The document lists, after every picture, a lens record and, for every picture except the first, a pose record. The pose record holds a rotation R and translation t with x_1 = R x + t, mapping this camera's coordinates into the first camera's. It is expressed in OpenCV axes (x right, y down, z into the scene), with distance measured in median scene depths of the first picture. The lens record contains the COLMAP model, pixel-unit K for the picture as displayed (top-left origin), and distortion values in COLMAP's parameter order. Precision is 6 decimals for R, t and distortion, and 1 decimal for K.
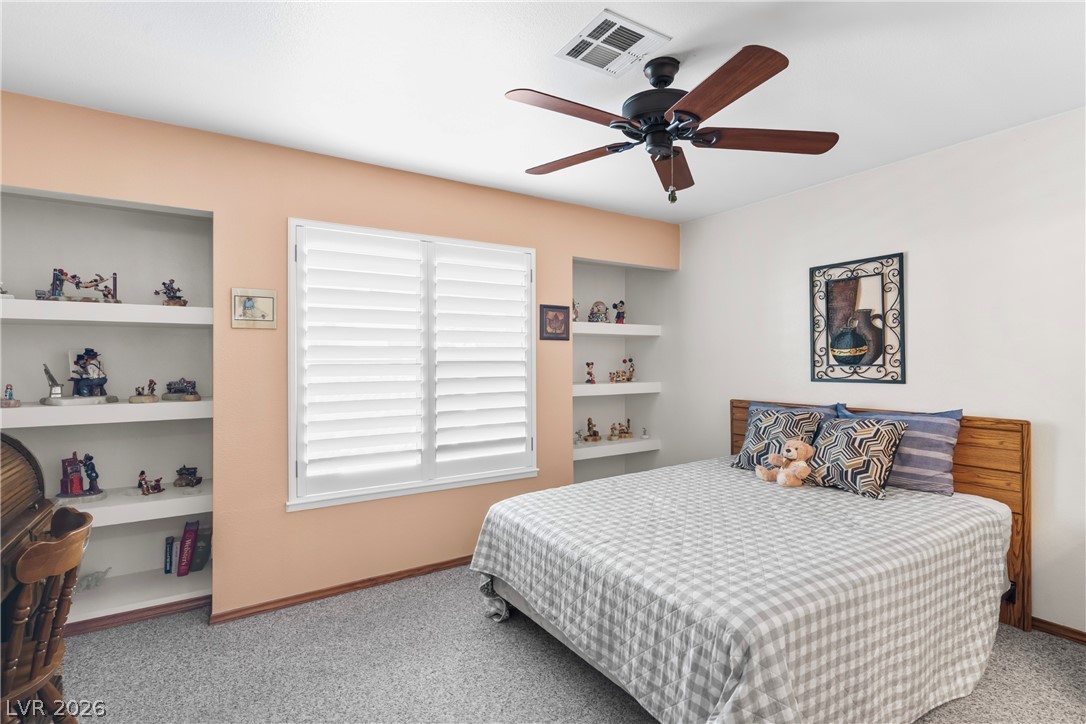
lens RADIAL K [[521.8, 0, 546.2], [0, 521.8, 359.6], [0, 0, 1]] dist [-0.002208, 0.000396]
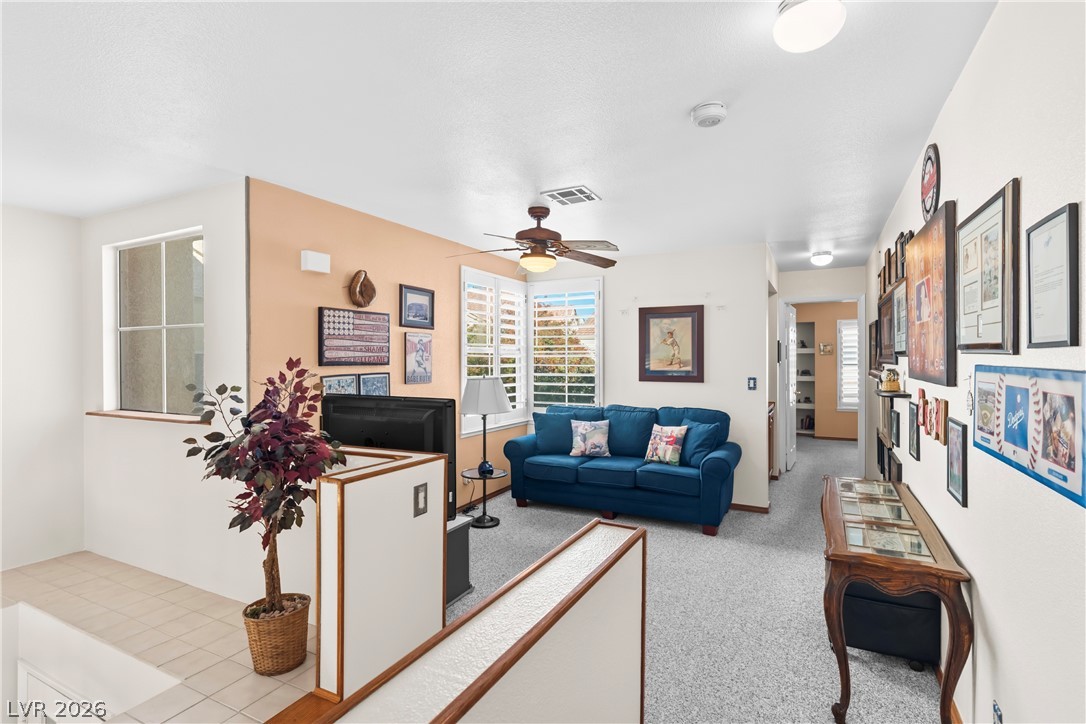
lens RADIAL K [[518.4, 0, 541.3], [0, 518.4, 359.6], [0, 0, 1]] dist [0.001941, -0.000439]
pose [[0.496124, 0.000326, -0.868252, 0.701721], [0.005155, 0.999981, 0.003321, -0.024766], [0.868237, -0.006124, 0.496113, -1.104454]]
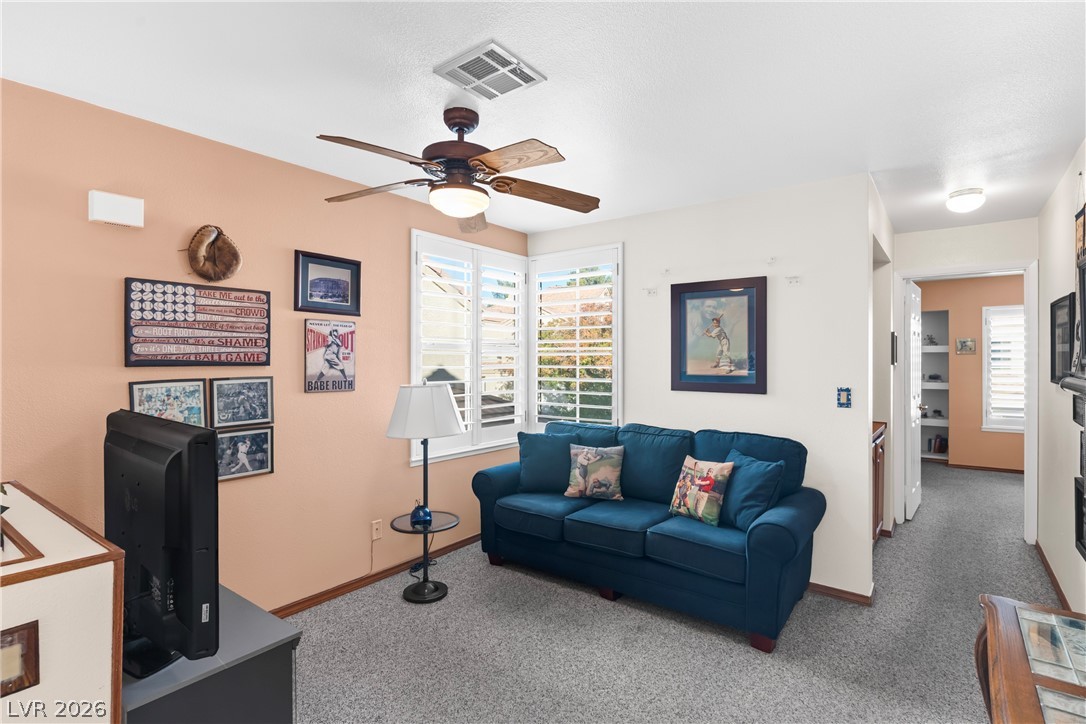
lens RADIAL K [[521.8, 0, 546.2], [0, 521.8, 359.6], [0, 0, 1]] dist [-0.002208, 0.000396]
pose [[0.344677, 0.000336, -0.938721, 0.521315], [0.003138, 0.999994, 0.001510, -0.021465], [0.938716, -0.003467, 0.344674, -0.837352]]
